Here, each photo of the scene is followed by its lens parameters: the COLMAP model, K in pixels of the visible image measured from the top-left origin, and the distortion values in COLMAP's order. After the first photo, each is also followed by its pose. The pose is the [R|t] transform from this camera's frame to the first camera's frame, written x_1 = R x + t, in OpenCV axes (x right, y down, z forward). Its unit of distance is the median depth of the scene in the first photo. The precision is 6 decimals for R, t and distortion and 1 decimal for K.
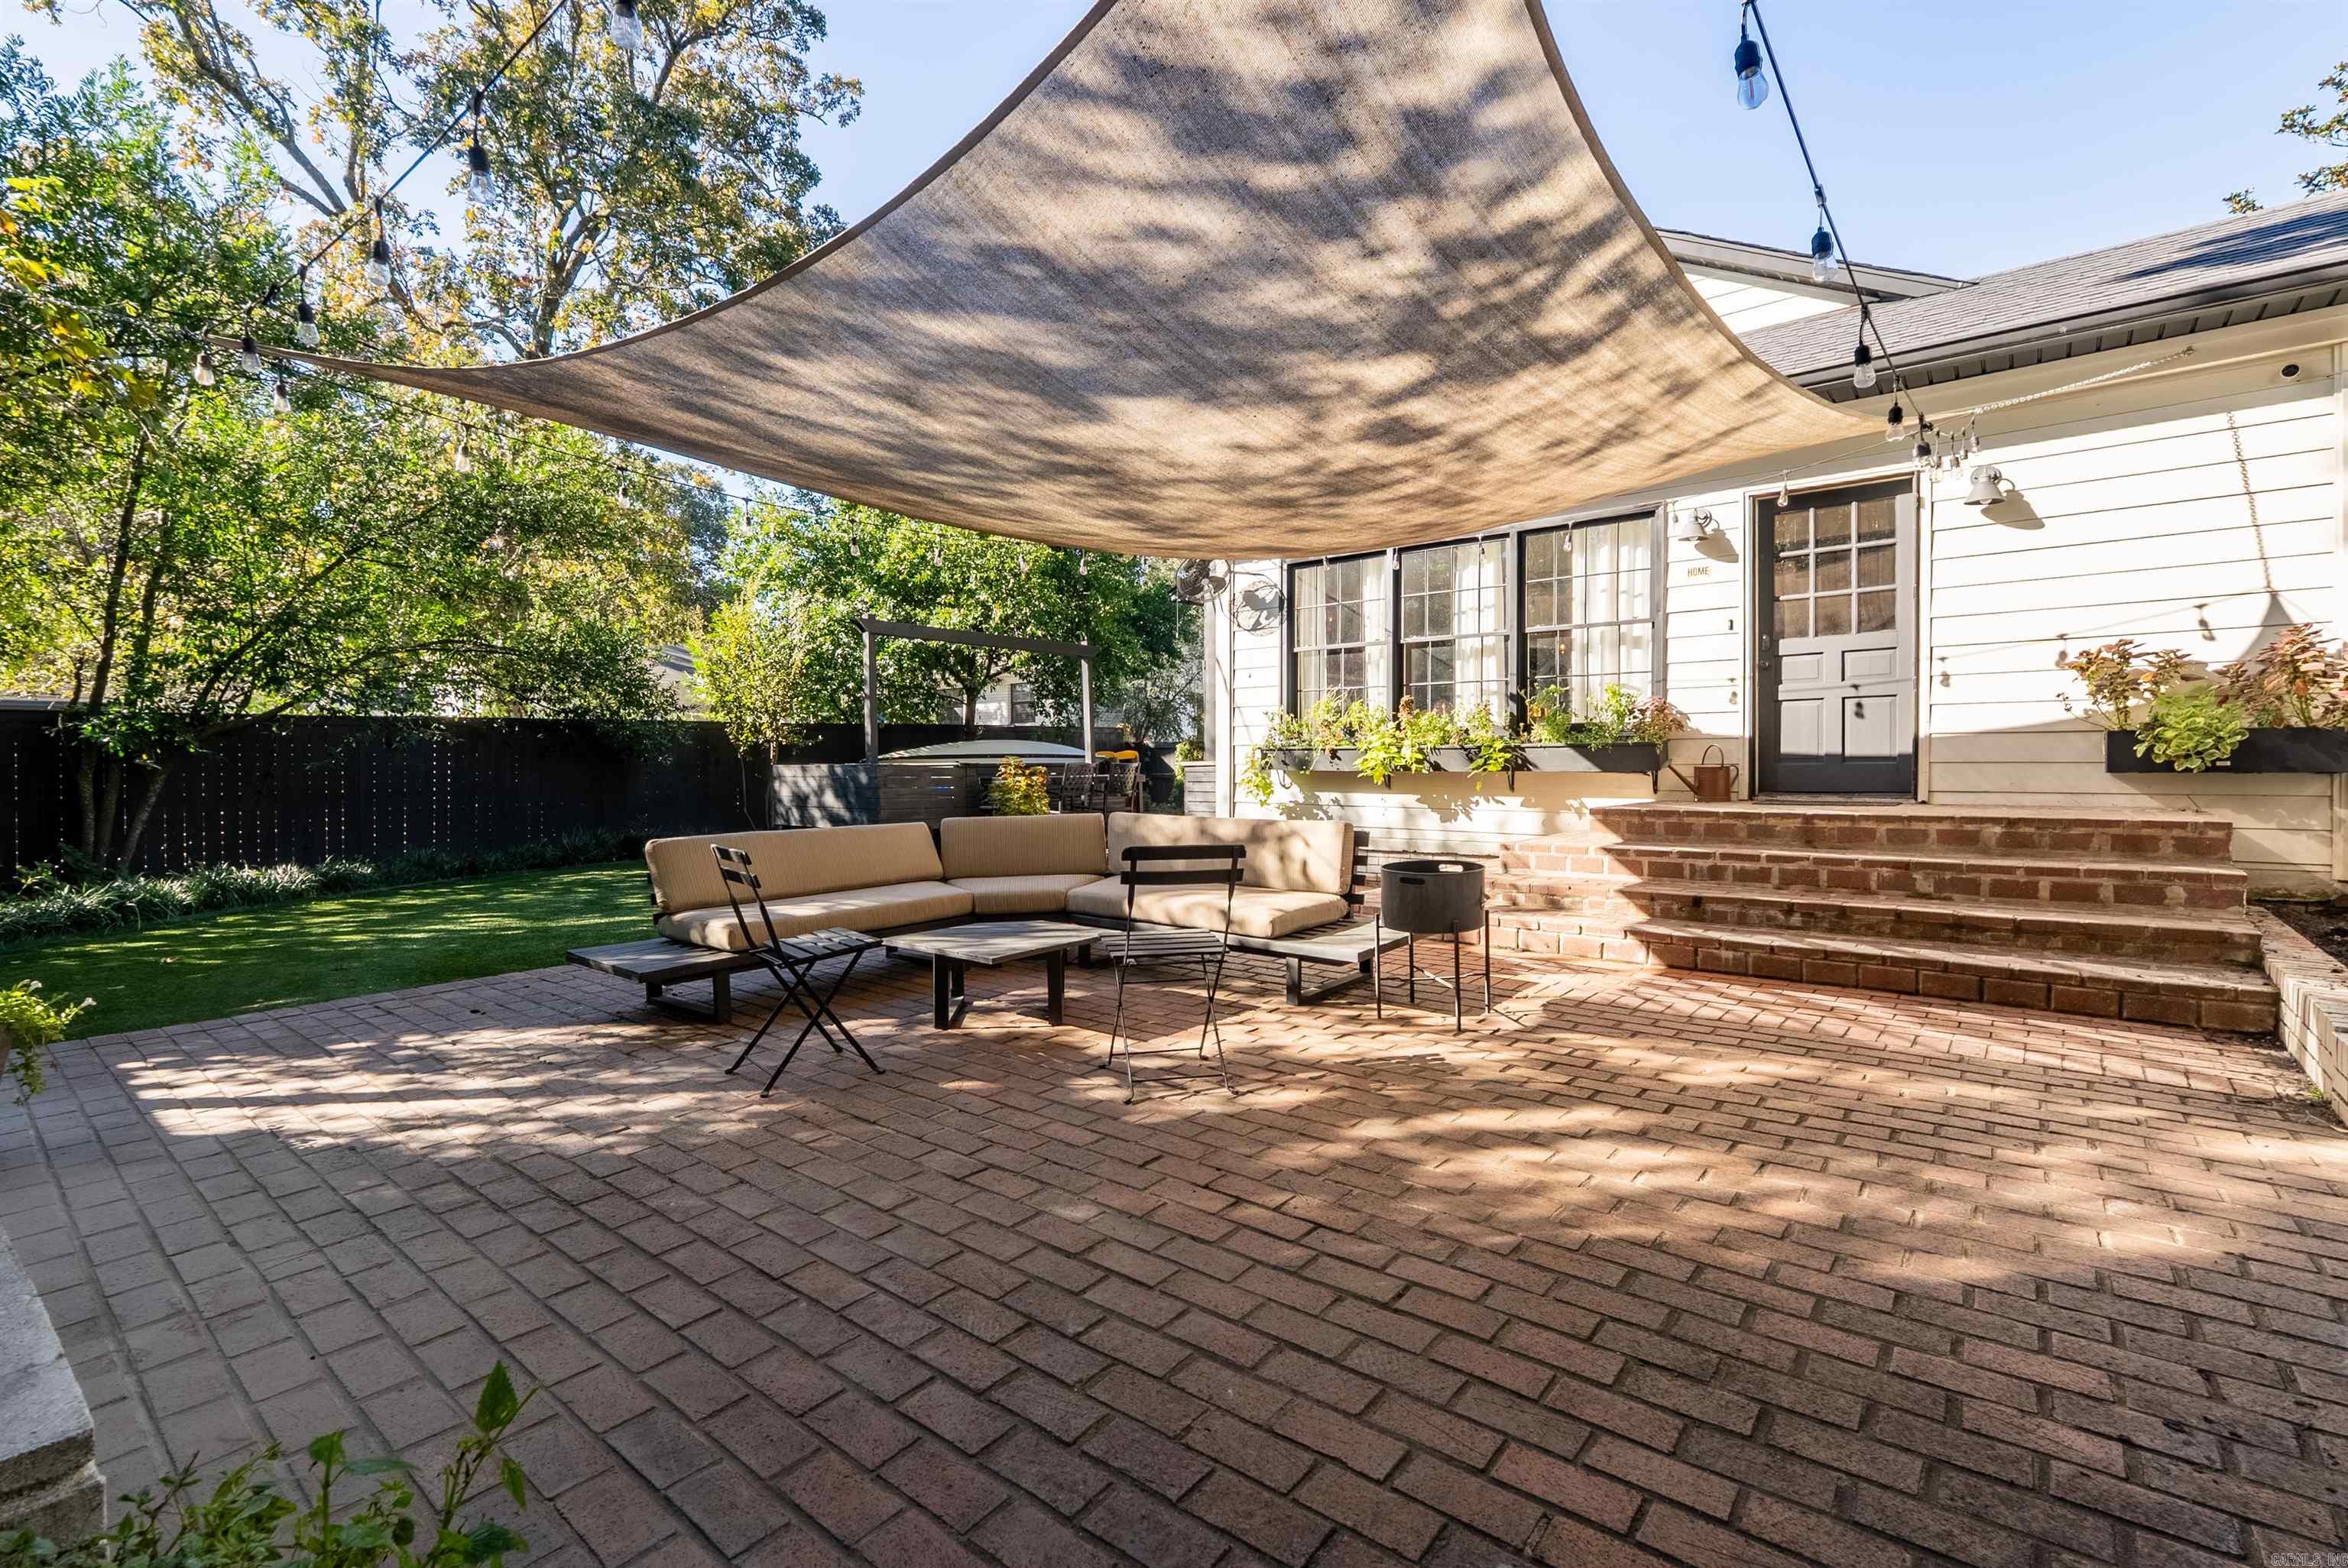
lens RADIAL K [[1046.2, 0, 1171.6], [0, 1046.2, 786.9], [0, 0, 1]] dist [-0.010760, 0.000136]
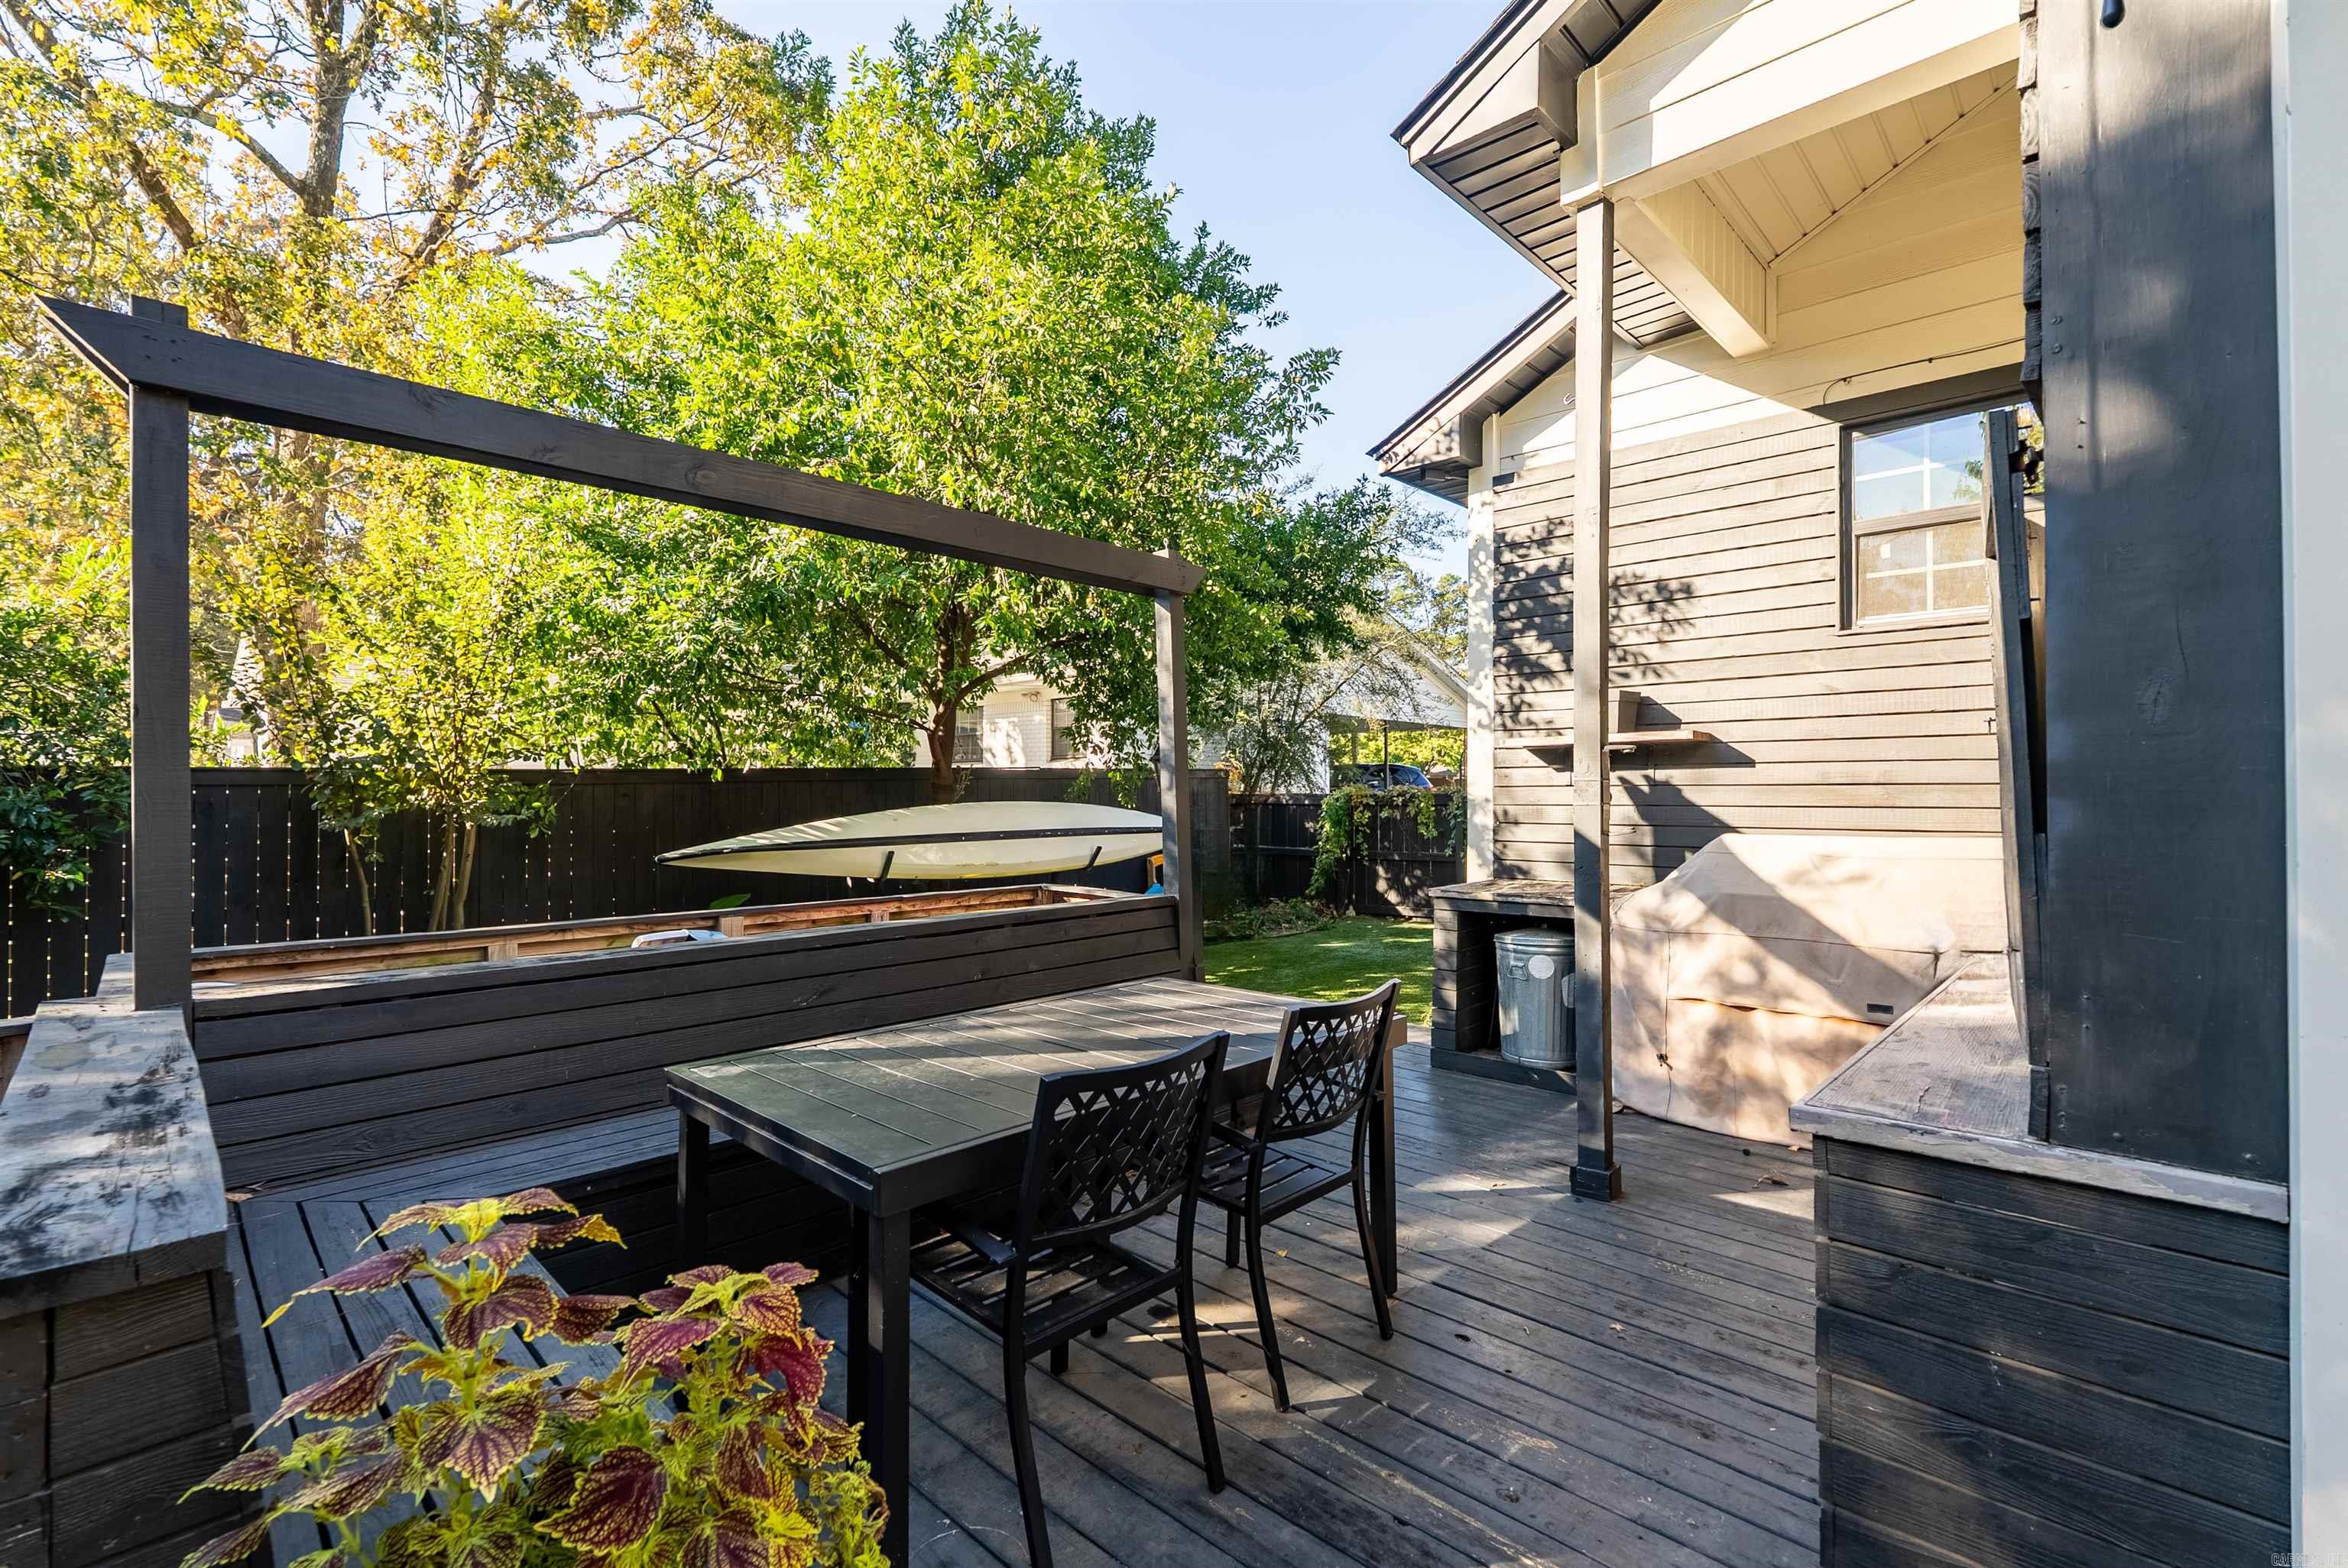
lens RADIAL K [[1046.2, 0, 1177.5], [0, 1046.2, 784.6], [0, 0, 1]] dist [-0.010760, 0.000136]
pose [[0.997047, 0.005029, -0.076631, -0.035765], [-0.007117, 0.999610, -0.027002, -0.036774], [0.076466, 0.027467, 0.996694, 0.465400]]
